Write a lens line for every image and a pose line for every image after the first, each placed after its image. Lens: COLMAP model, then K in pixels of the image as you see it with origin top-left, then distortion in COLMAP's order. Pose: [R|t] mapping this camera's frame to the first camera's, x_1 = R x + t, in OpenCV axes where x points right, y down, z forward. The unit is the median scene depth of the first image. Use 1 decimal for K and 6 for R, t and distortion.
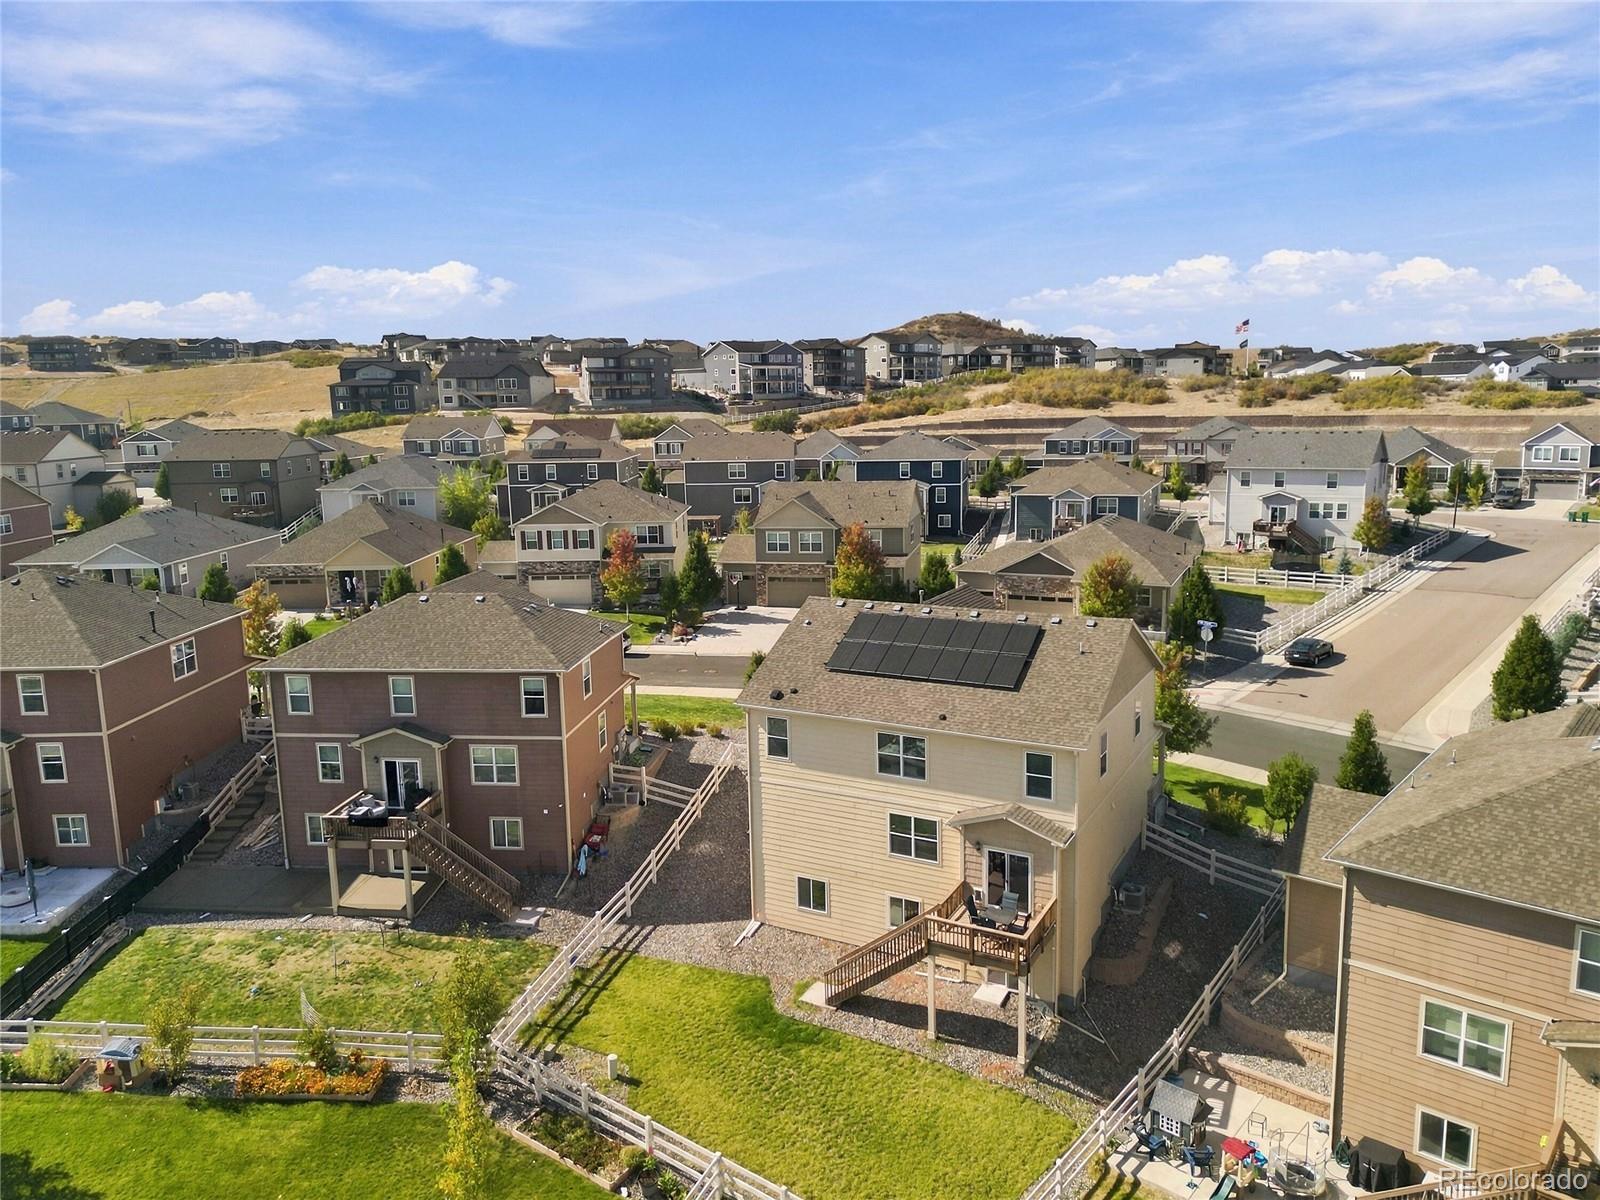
lens RADIAL K [[1137.9, 0, 808.9], [0, 1137.9, 641.4], [0, 0, 1]] dist [0.102954, -0.103071]
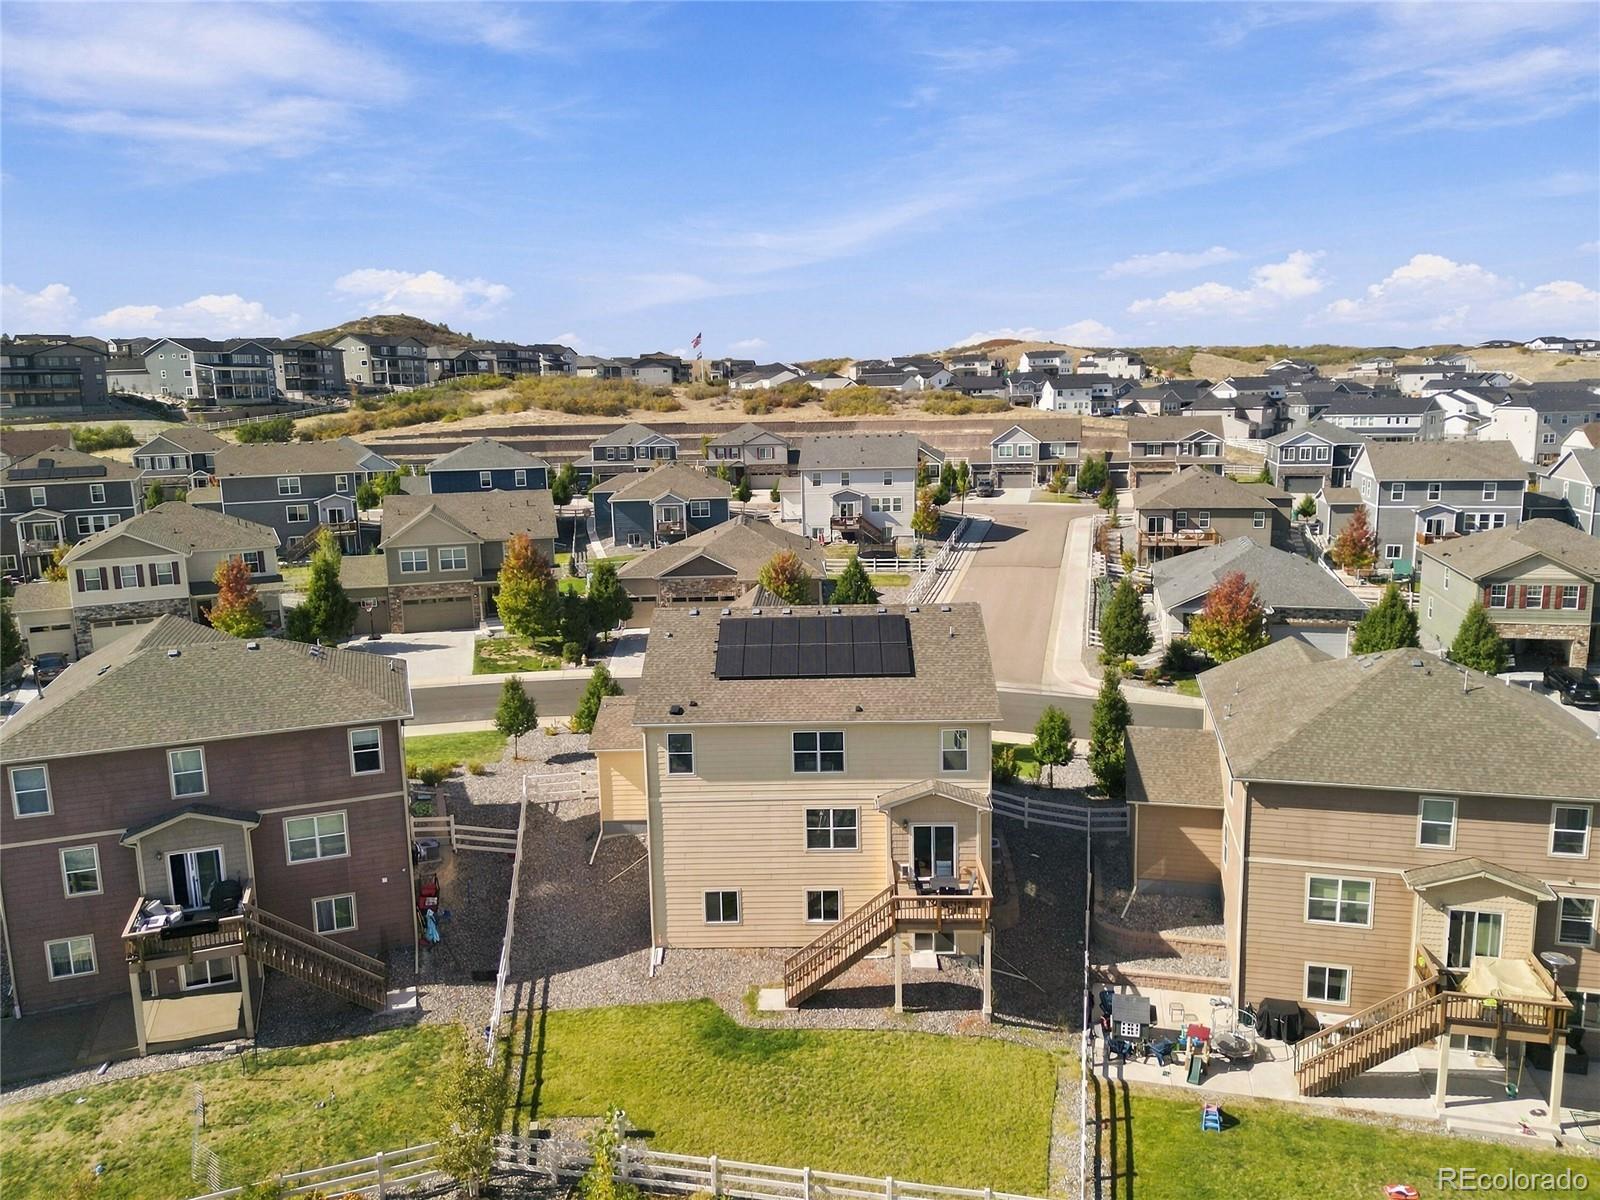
lens RADIAL K [[1137.9, 0, 808.9], [0, 1137.9, 641.4], [0, 0, 1]] dist [0.102954, -0.103071]
pose [[0.893613, -0.098549, 0.437885, -0.241771], [0.101036, 0.994726, 0.017681, -0.011923], [-0.437318, 0.028443, 0.898857, 0.050068]]
